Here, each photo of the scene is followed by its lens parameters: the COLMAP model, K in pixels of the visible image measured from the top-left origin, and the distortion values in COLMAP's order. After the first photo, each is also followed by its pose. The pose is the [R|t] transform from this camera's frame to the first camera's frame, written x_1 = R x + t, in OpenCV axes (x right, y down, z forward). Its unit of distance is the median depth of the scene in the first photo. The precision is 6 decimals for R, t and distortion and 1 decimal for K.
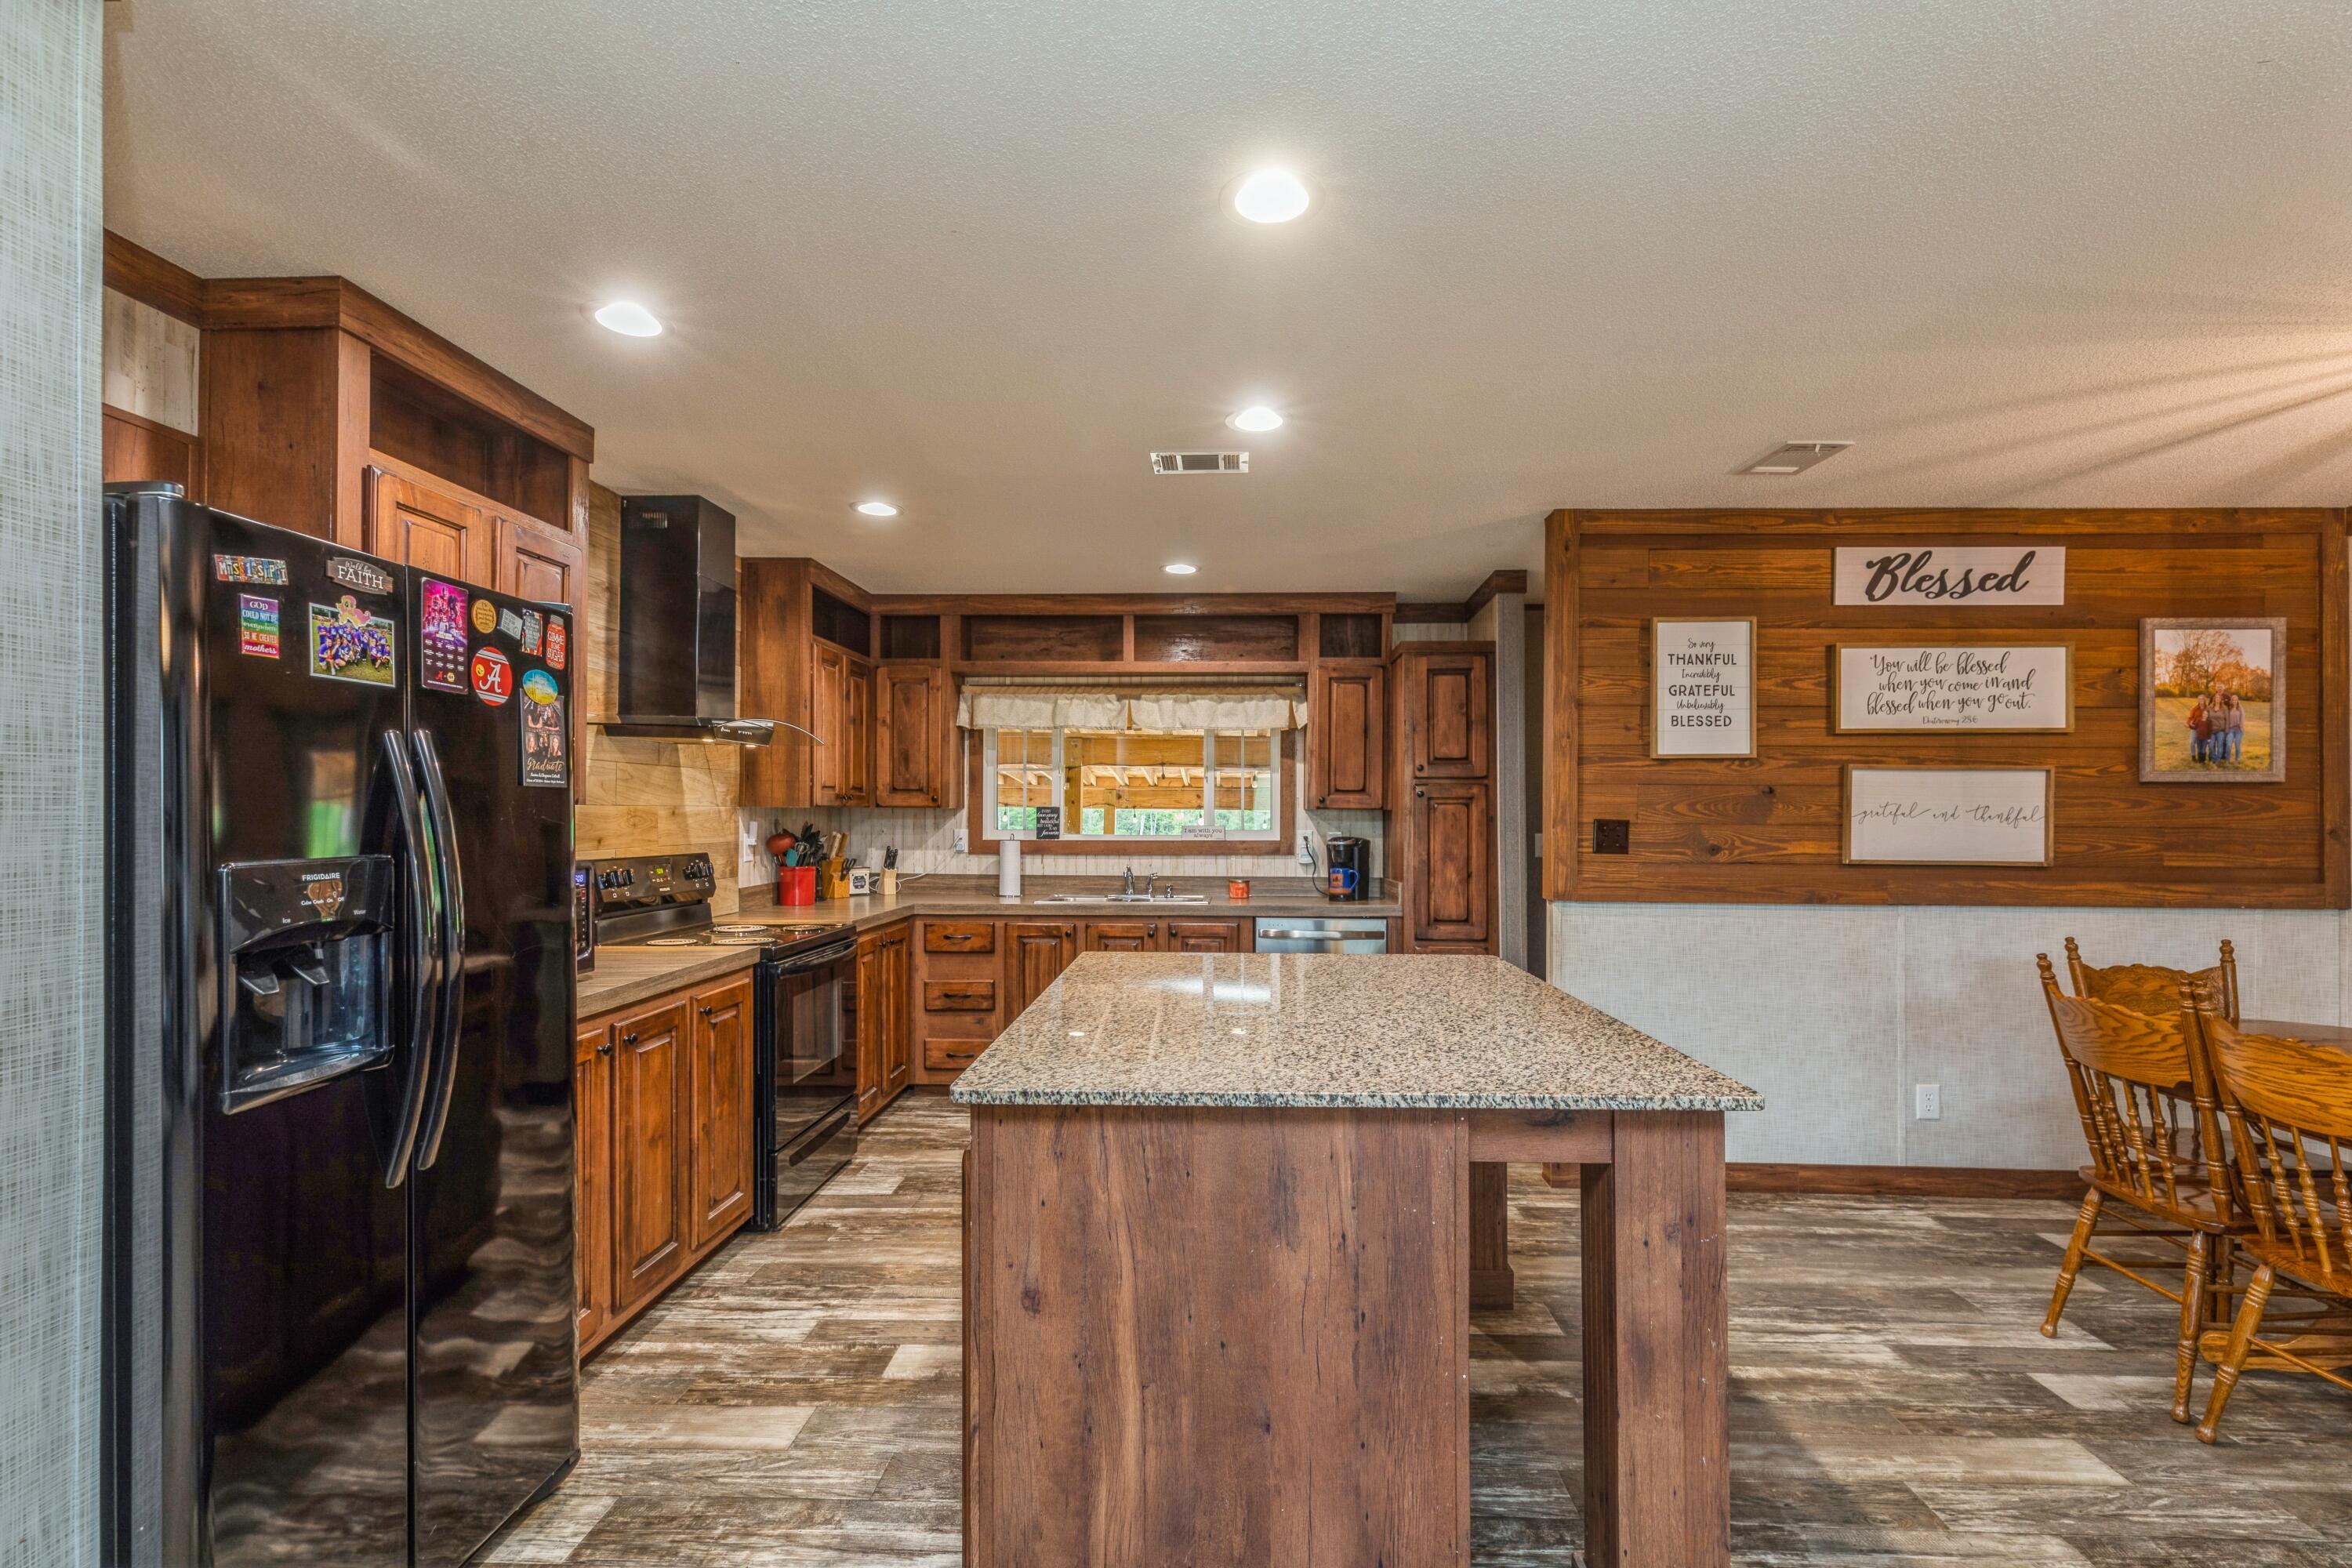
lens RADIAL K [[1083.5, 0, 1186.9], [0, 1083.5, 819.3], [0, 0, 1]] dist [0.004380, 0.003087]
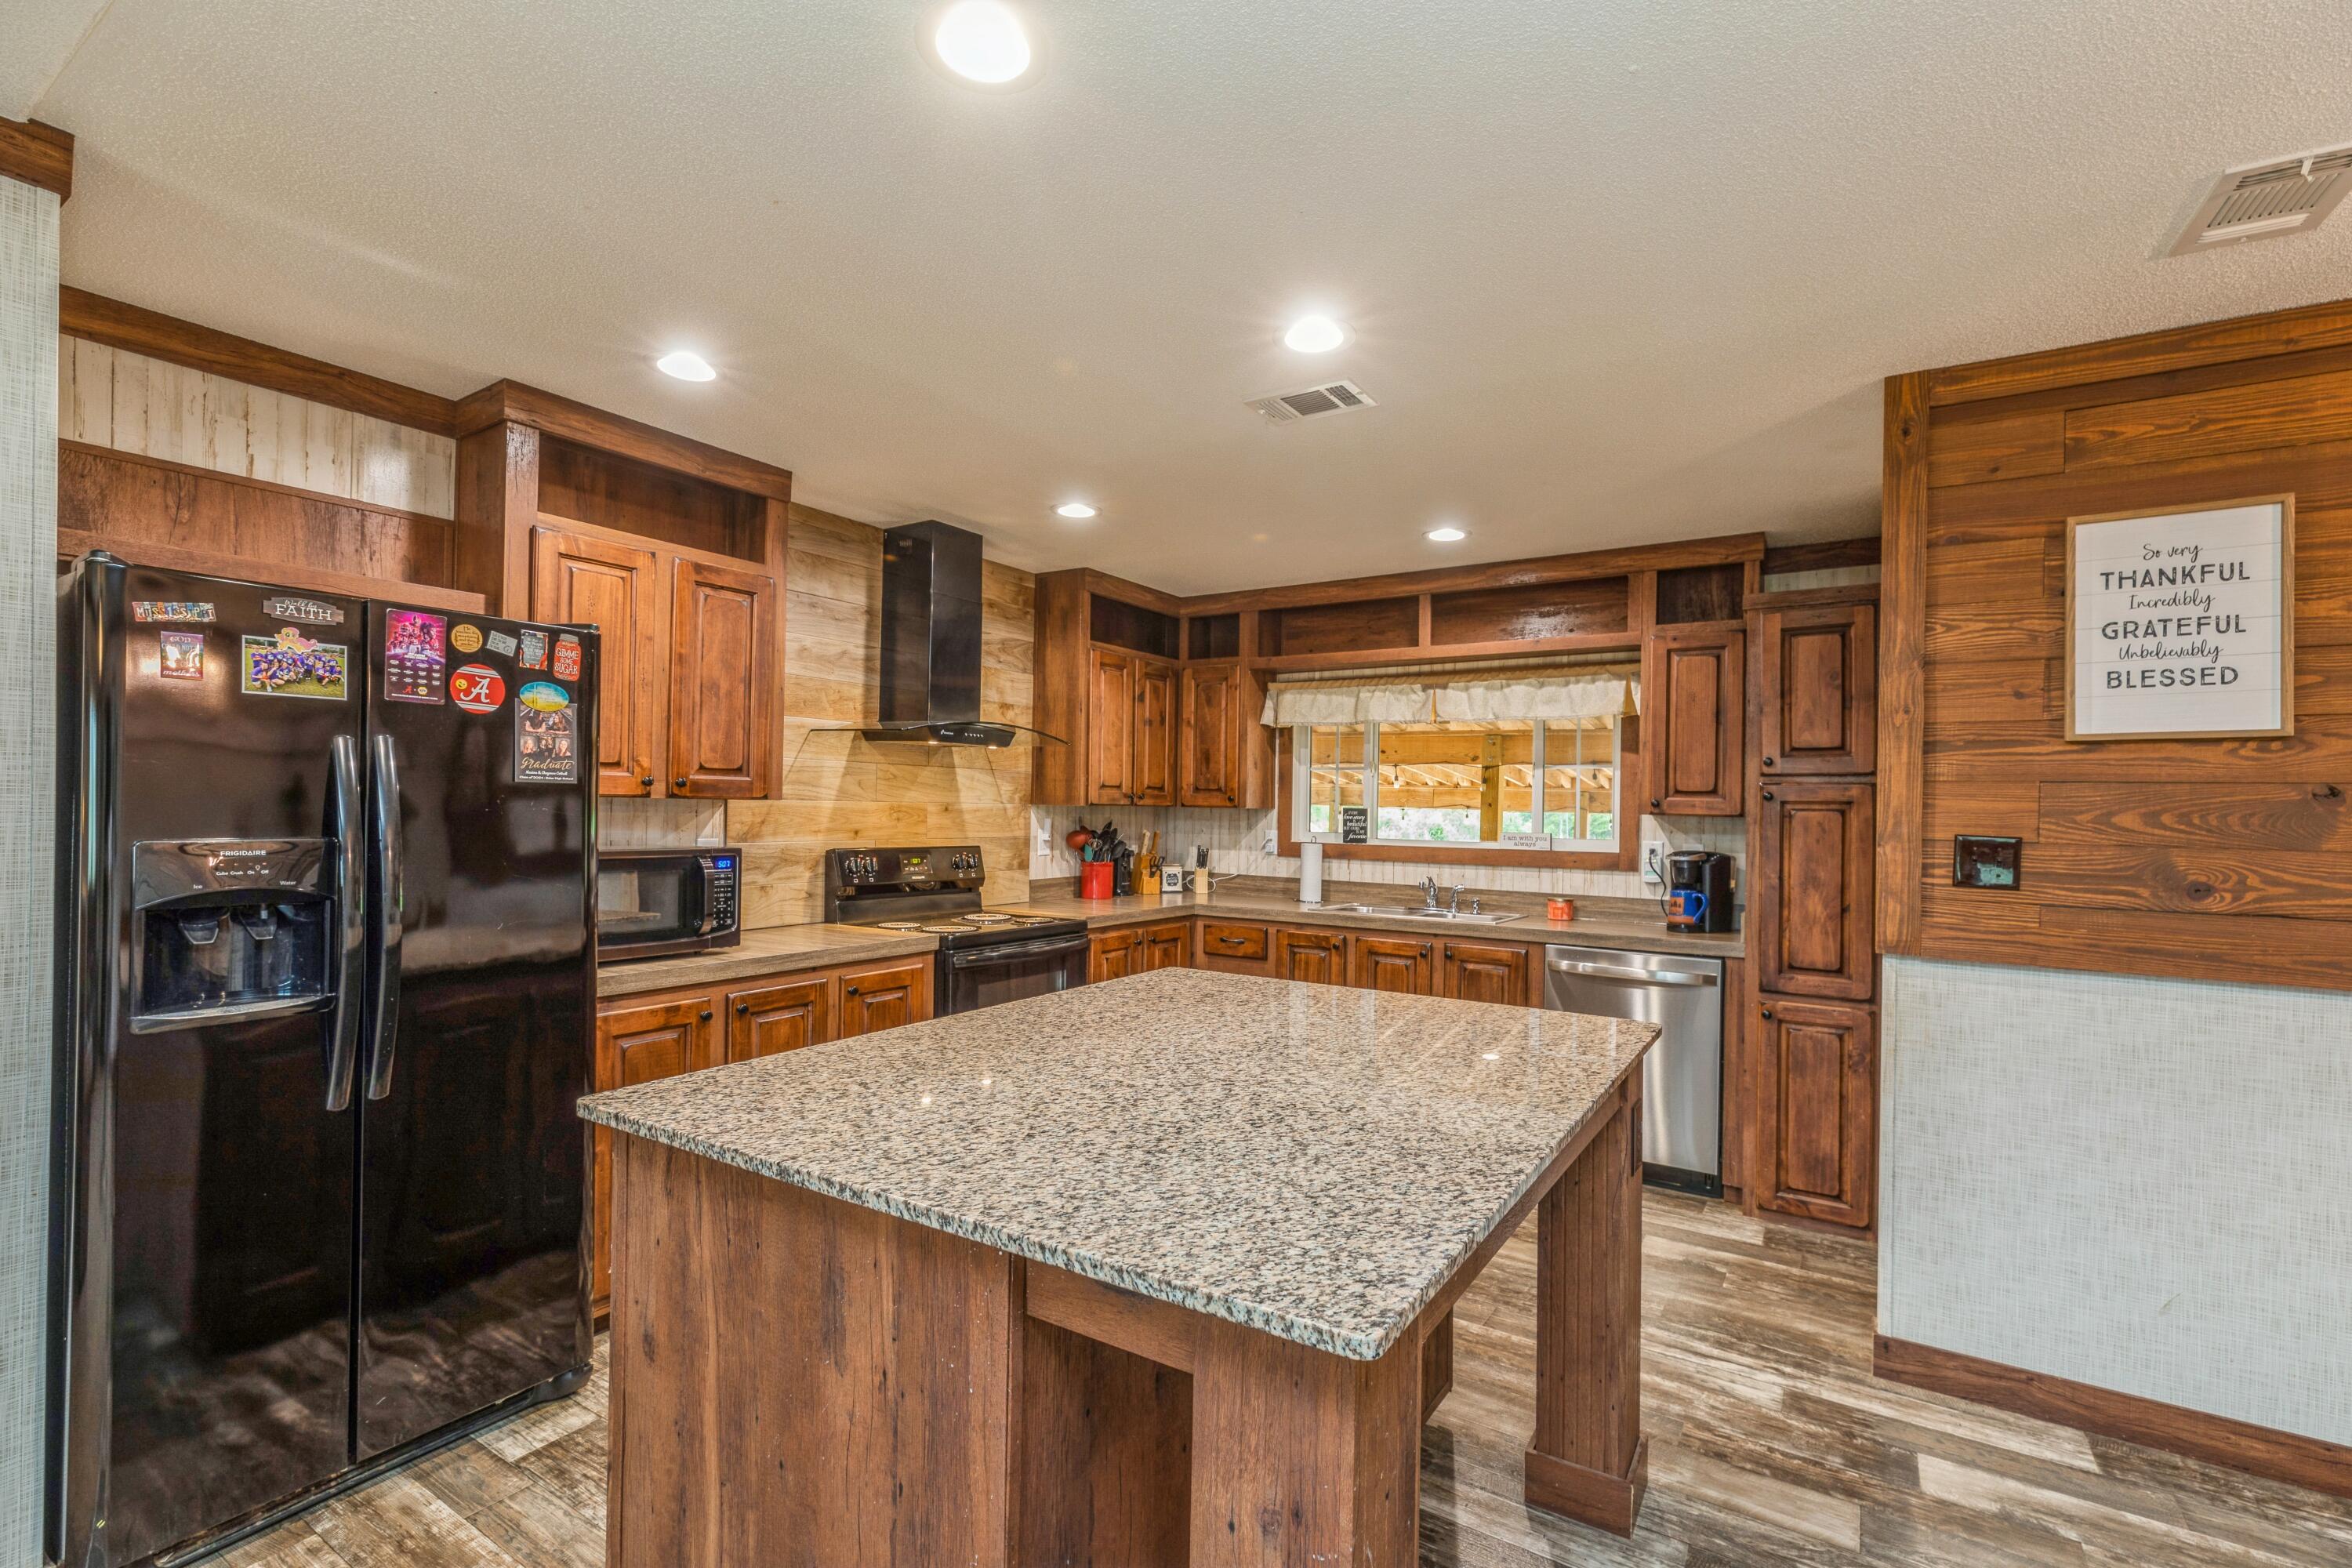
lens RADIAL K [[1062.8, 0, 1172.3], [0, 1062.8, 808.2], [0, 0, 1]] dist [0.002489, -0.000712]
pose [[0.856762, 0.011212, -0.515589, 0.305562], [-0.017423, 0.999822, -0.007210, -0.003408], [0.515417, 0.015160, 0.856805, 0.203301]]
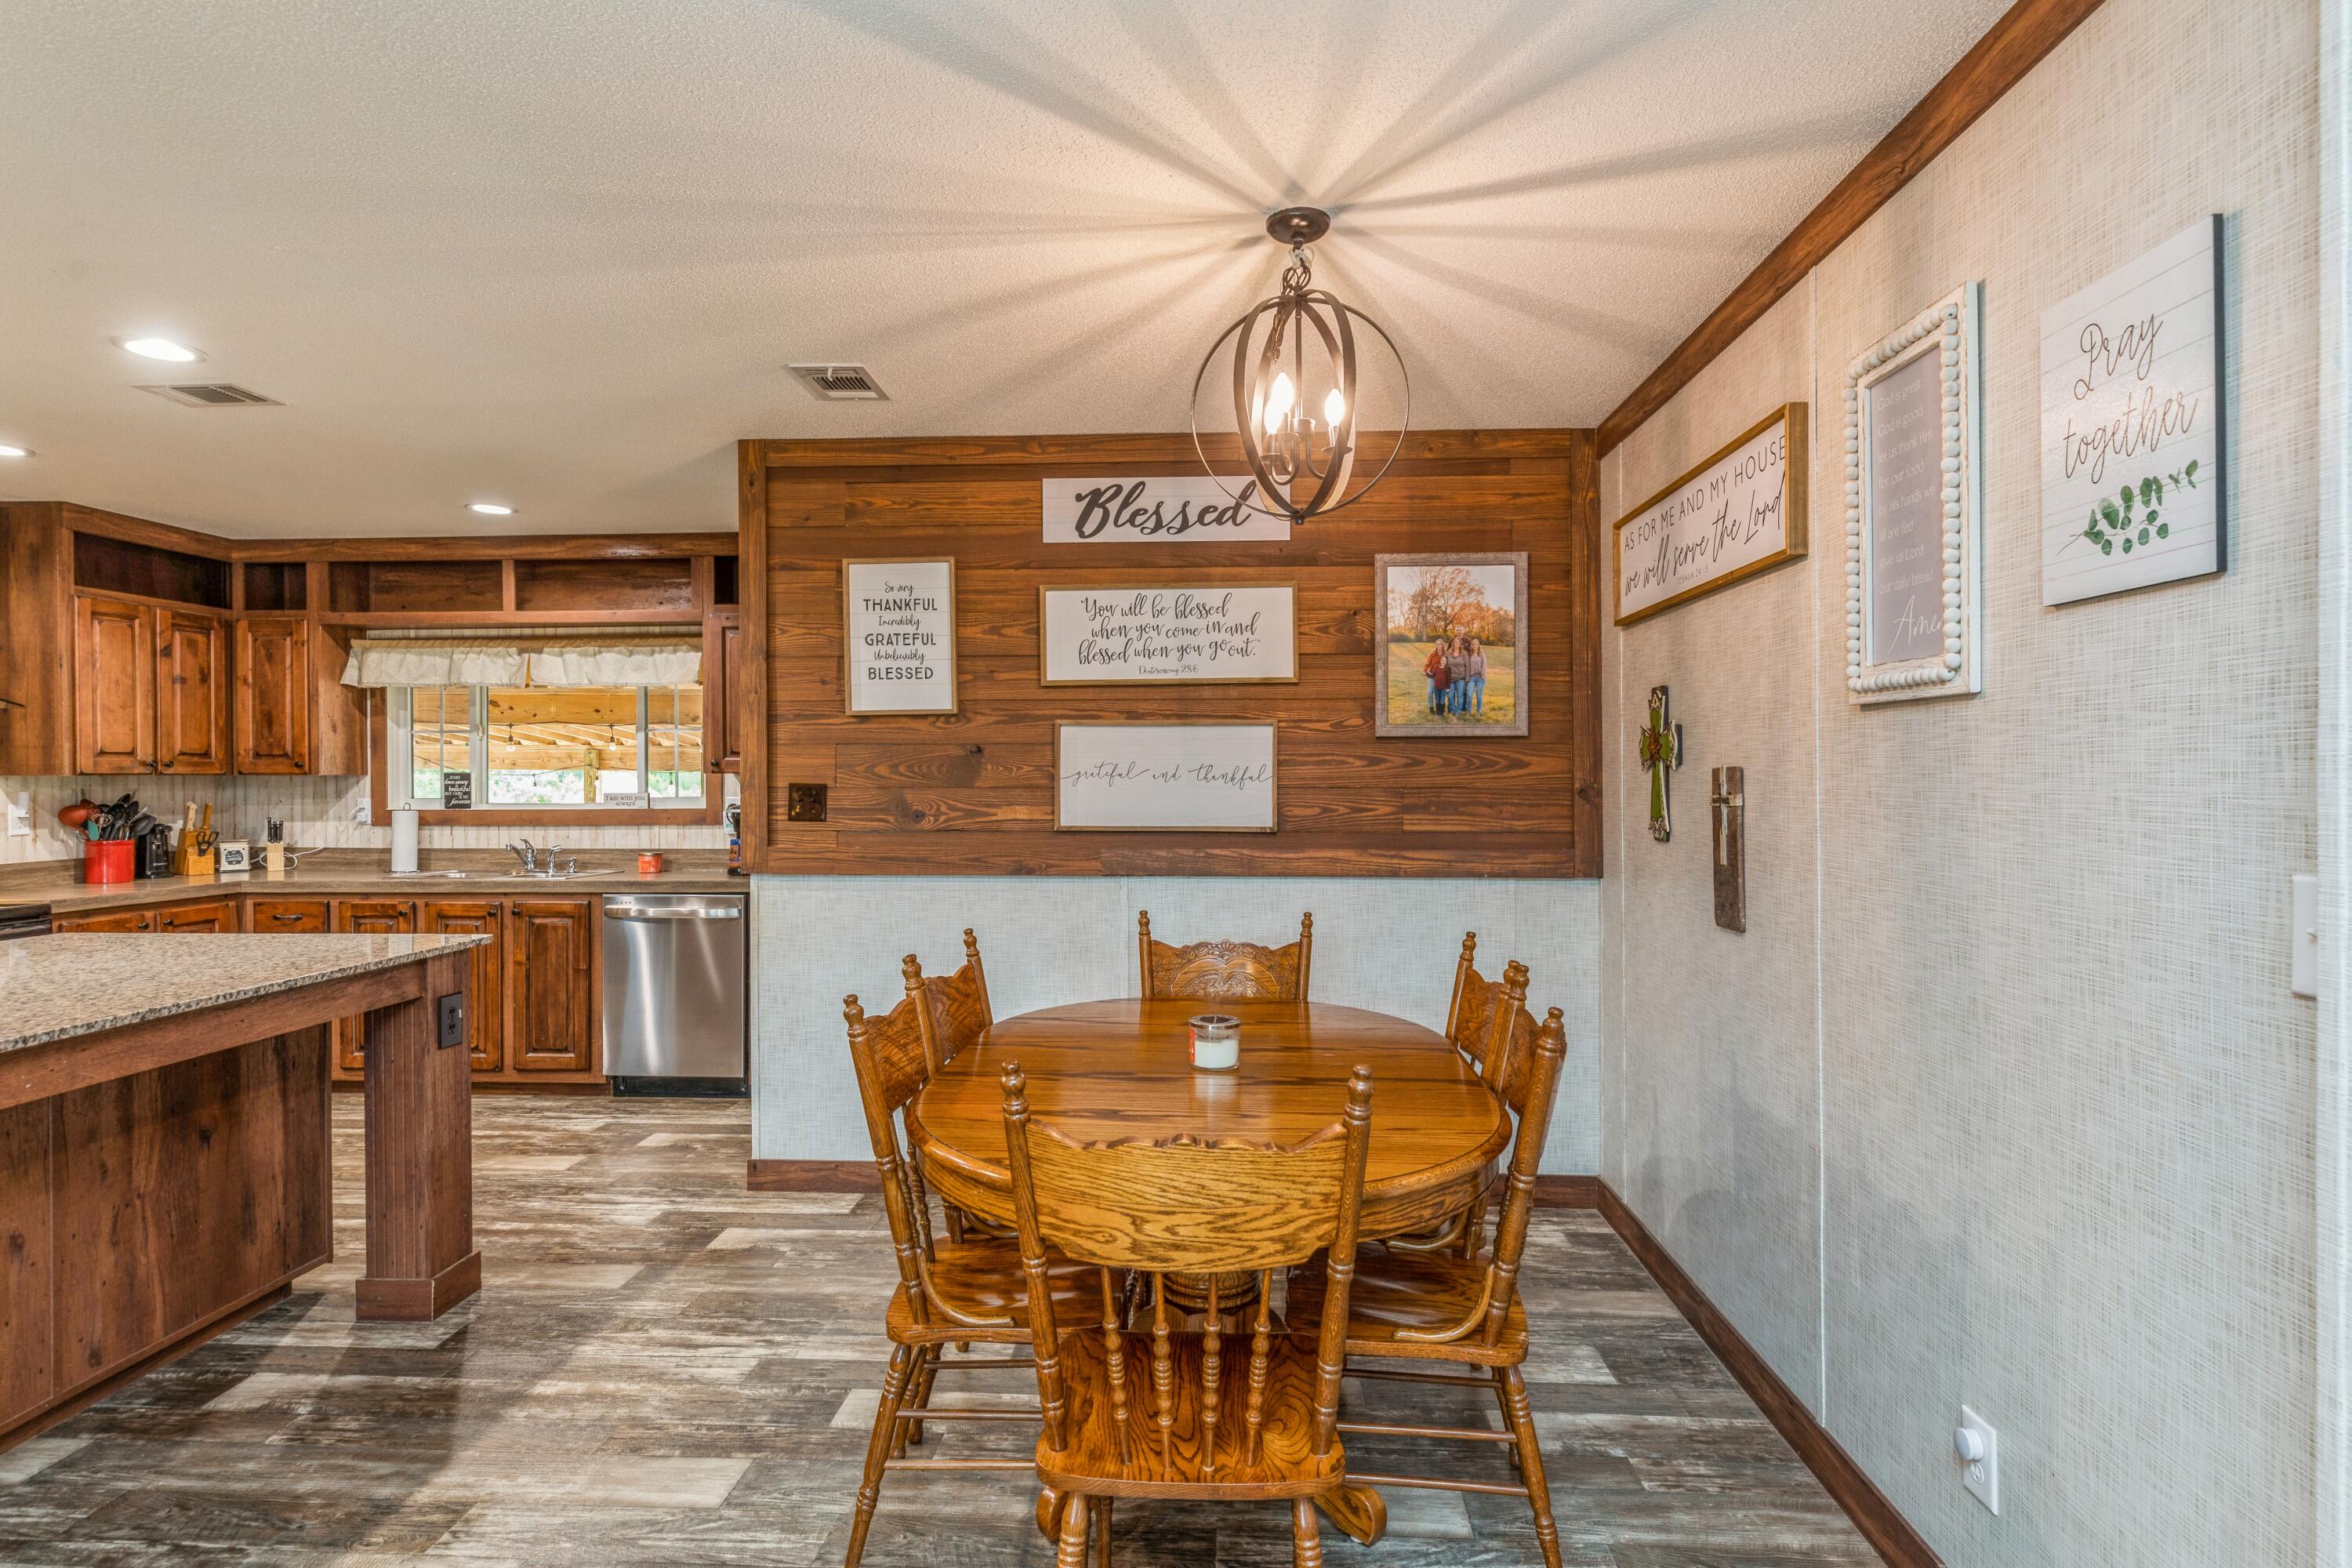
lens RADIAL K [[1246.6, 0, 1182.2], [0, 1246.6, 774.1], [0, 0, 1]] dist [0.017411, -0.001210]
pose [[0.999403, -0.007535, -0.033726, 0.748220], [0.007291, 0.999946, -0.007349, 0.002565], [0.033779, 0.007099, 0.999404, -0.028532]]
